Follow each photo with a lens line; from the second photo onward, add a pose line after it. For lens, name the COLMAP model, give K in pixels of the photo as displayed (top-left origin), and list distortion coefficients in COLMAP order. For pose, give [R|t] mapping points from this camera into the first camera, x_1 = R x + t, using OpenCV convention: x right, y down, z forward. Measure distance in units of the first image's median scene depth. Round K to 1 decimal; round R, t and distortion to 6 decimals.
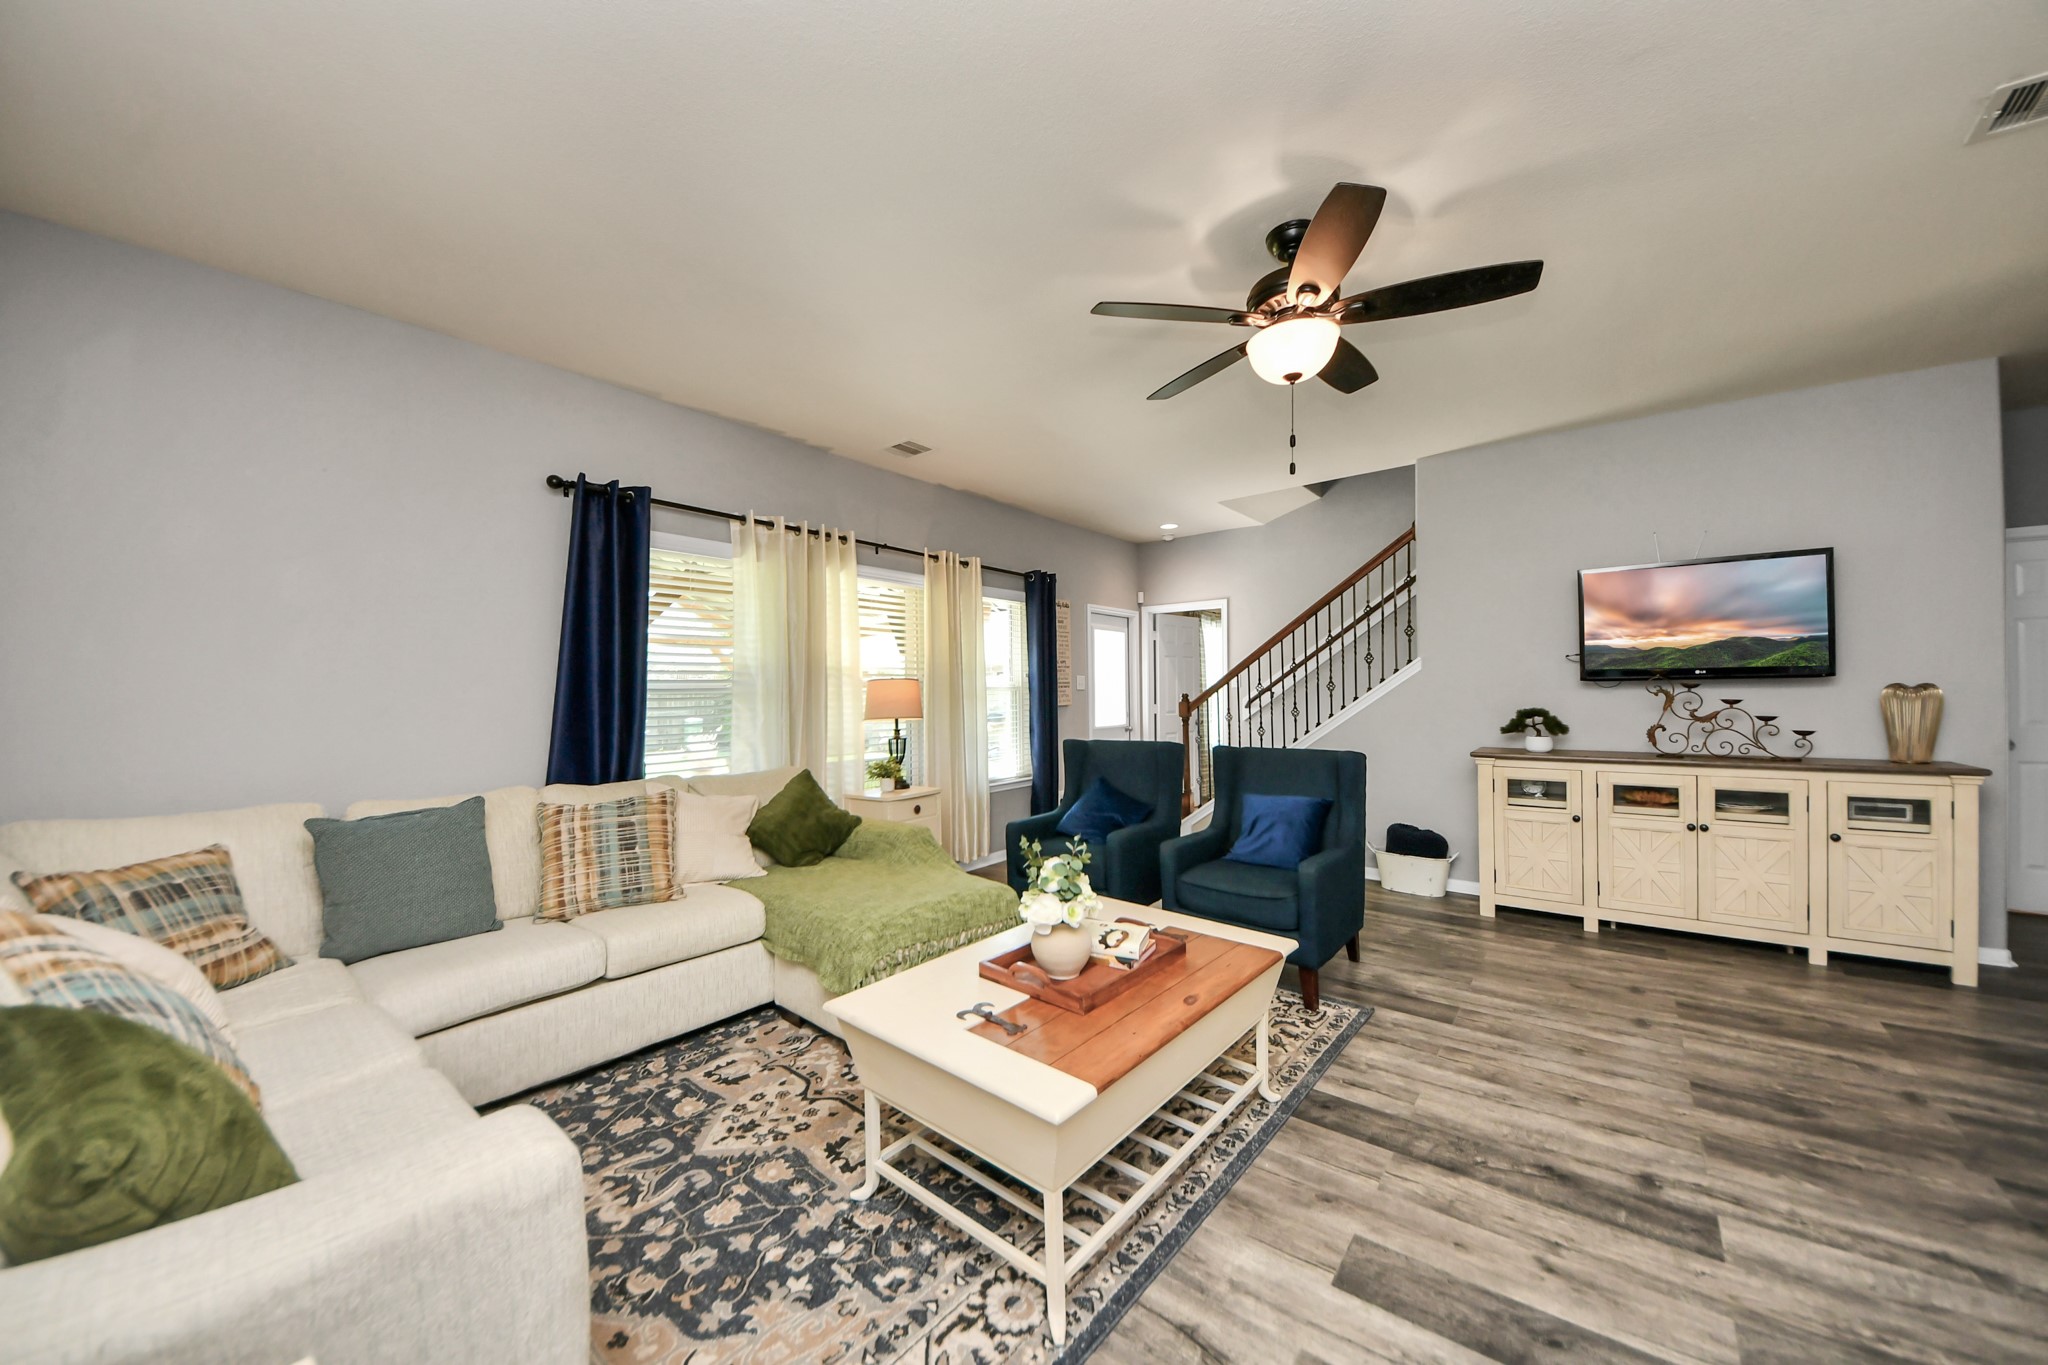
lens RADIAL K [[734.7, 0, 1009.1], [0, 734.7, 680.9], [0, 0, 1]] dist [0.027726, -0.019256]
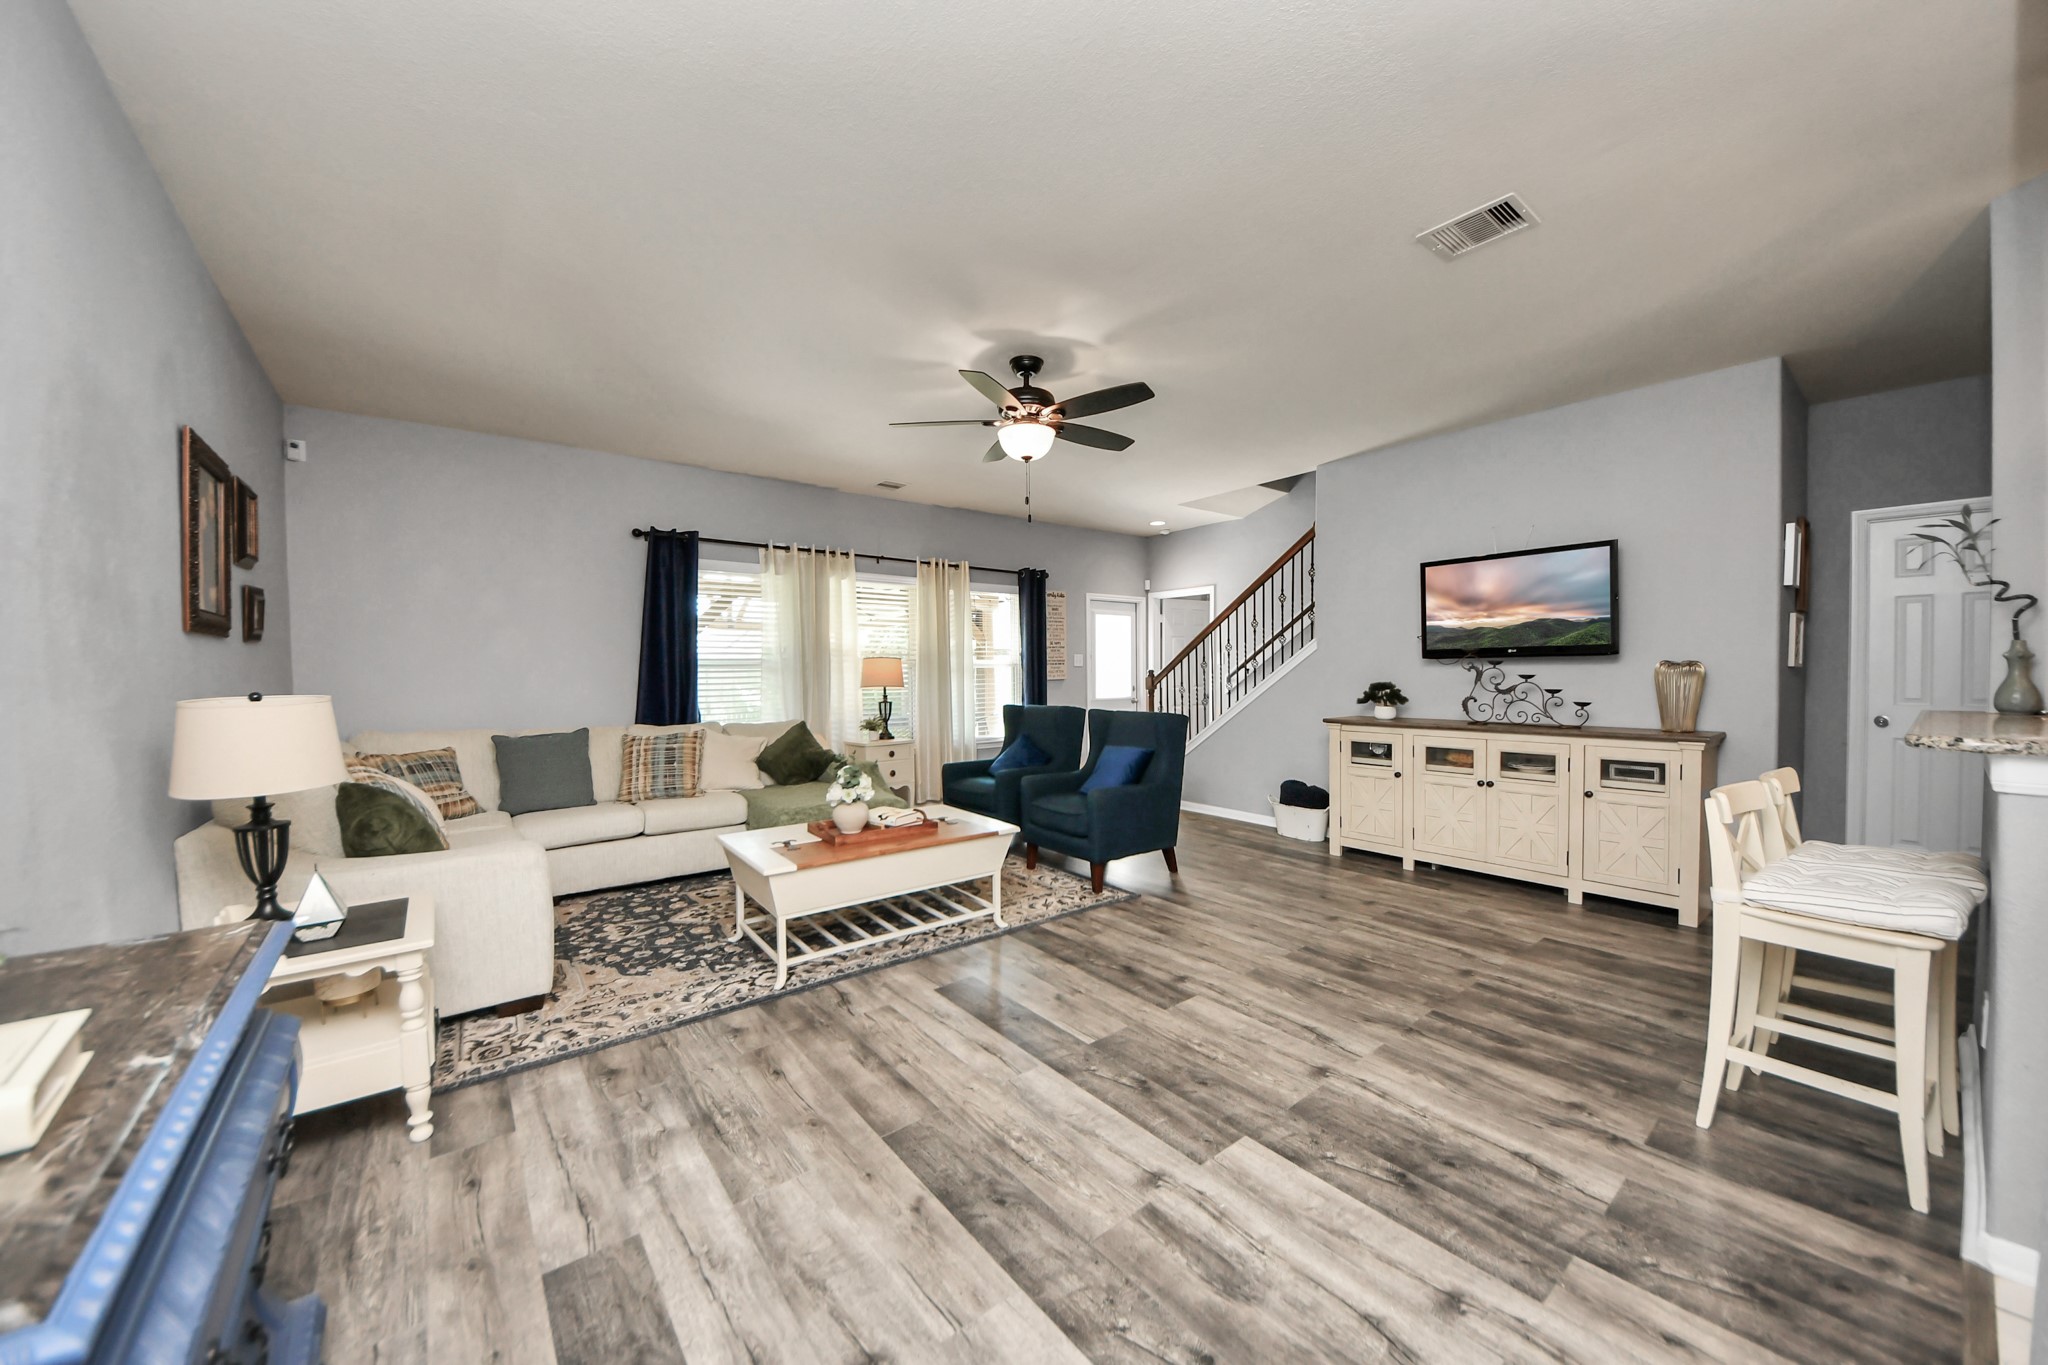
lens RADIAL K [[728.9, 0, 1000.9], [0, 728.9, 682.2], [0, 0, 1]] dist [0.033211, -0.000074]
pose [[0.972893, 0.006883, -0.231153, 0.501167], [0.000804, 0.999450, 0.033144, -0.002626], [0.231254, -0.032432, 0.972353, -0.347290]]
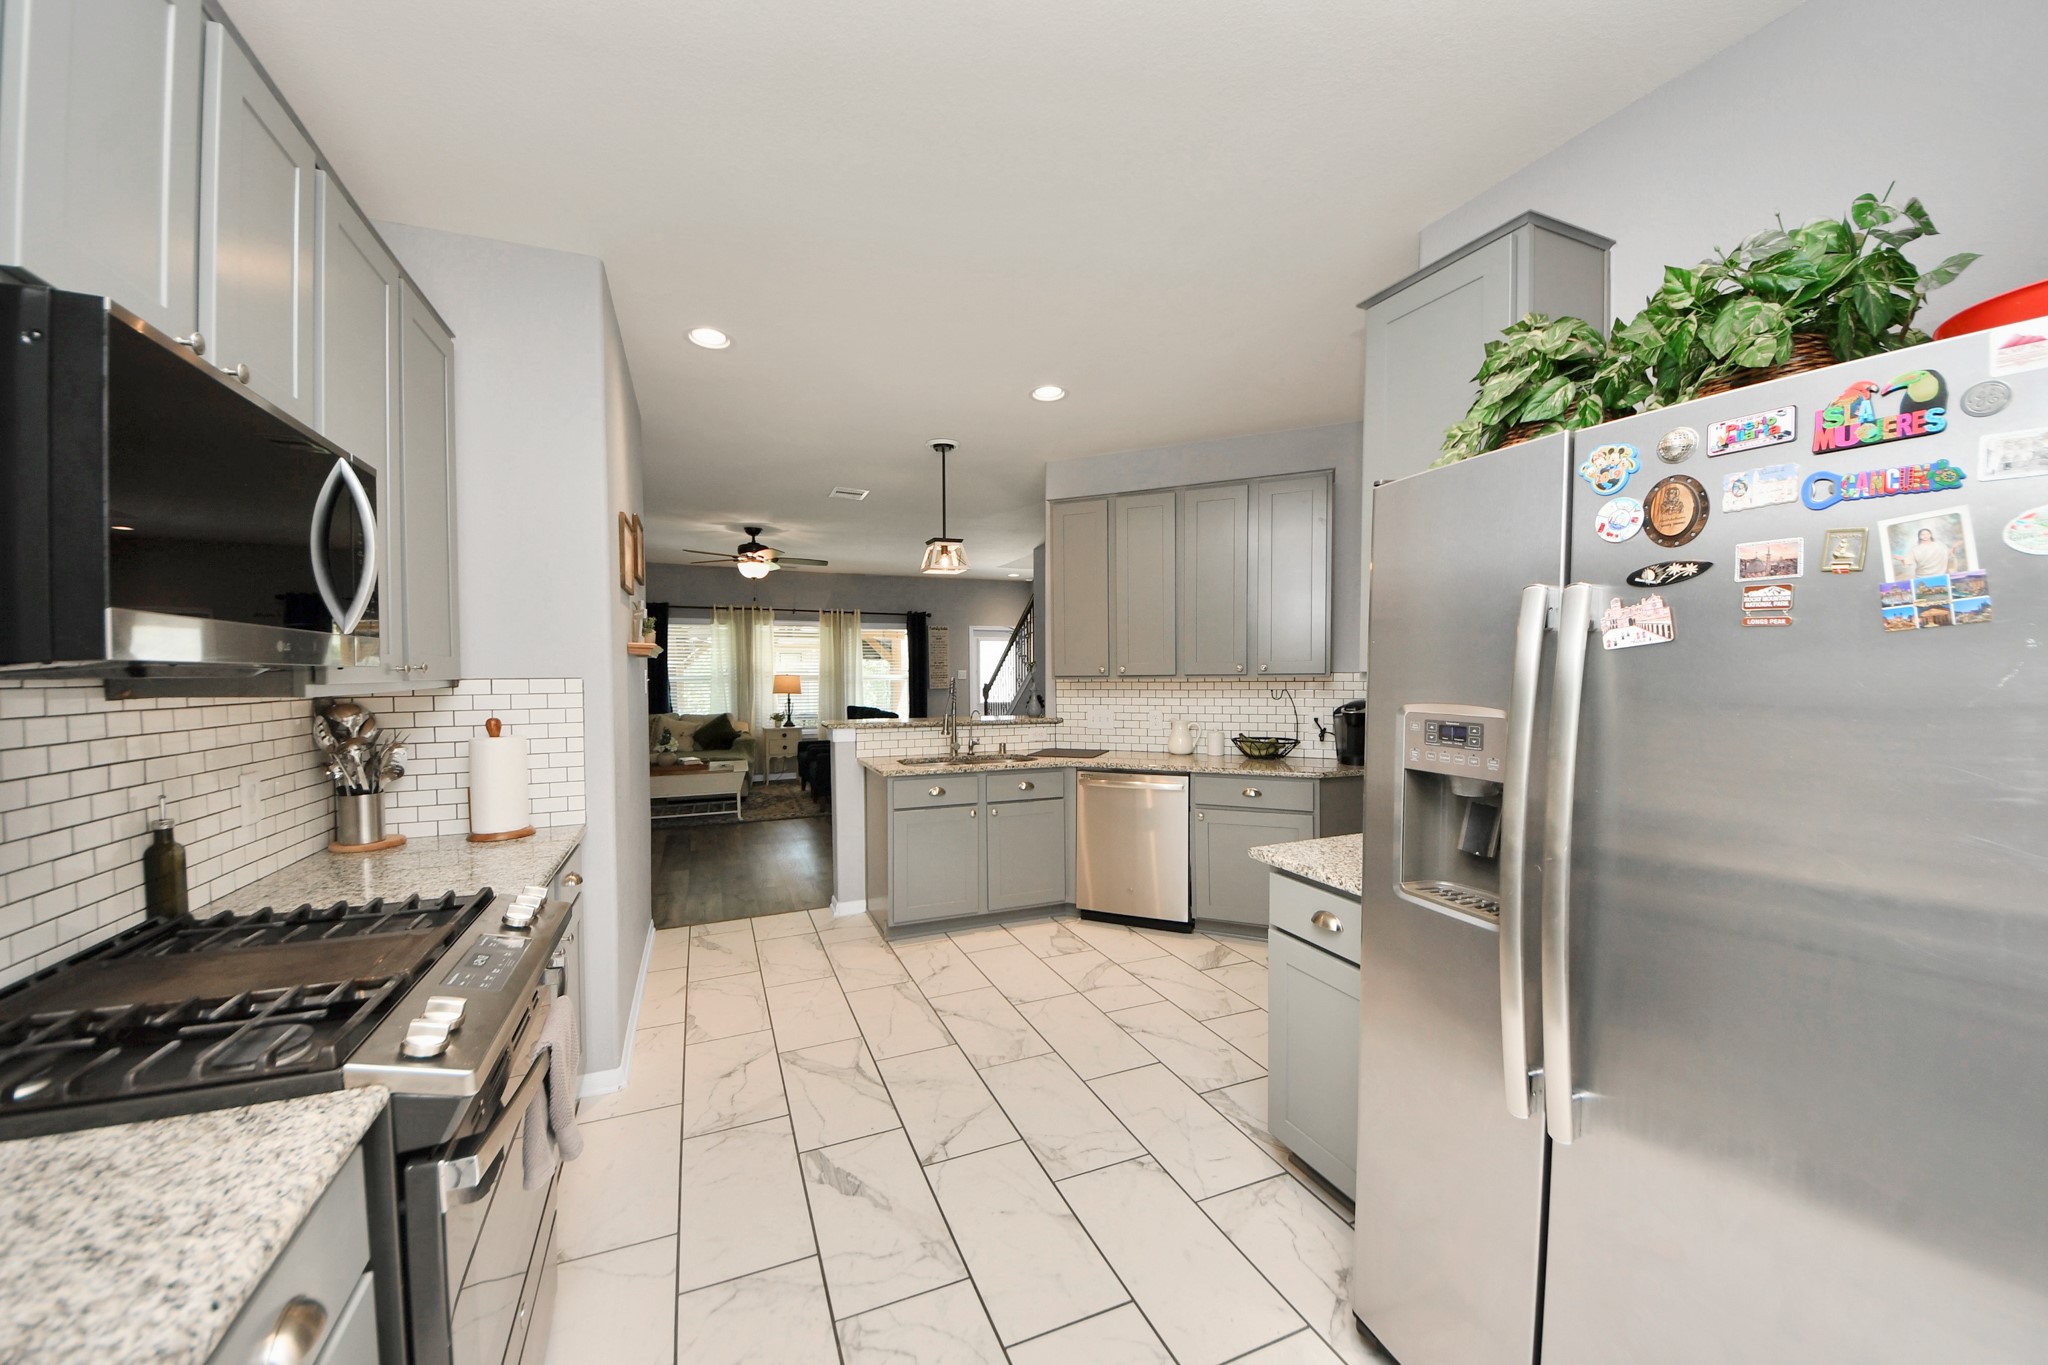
lens RADIAL K [[735.5, 0, 1020.9], [0, 735.5, 656.9], [0, 0, 1]] dist [0.000315, -0.000044]
pose [[0.891223, 0.001641, -0.453562, 1.951153], [-0.001617, 0.999999, 0.000442, -0.077002], [0.453562, 0.000340, 0.891225, -0.825537]]
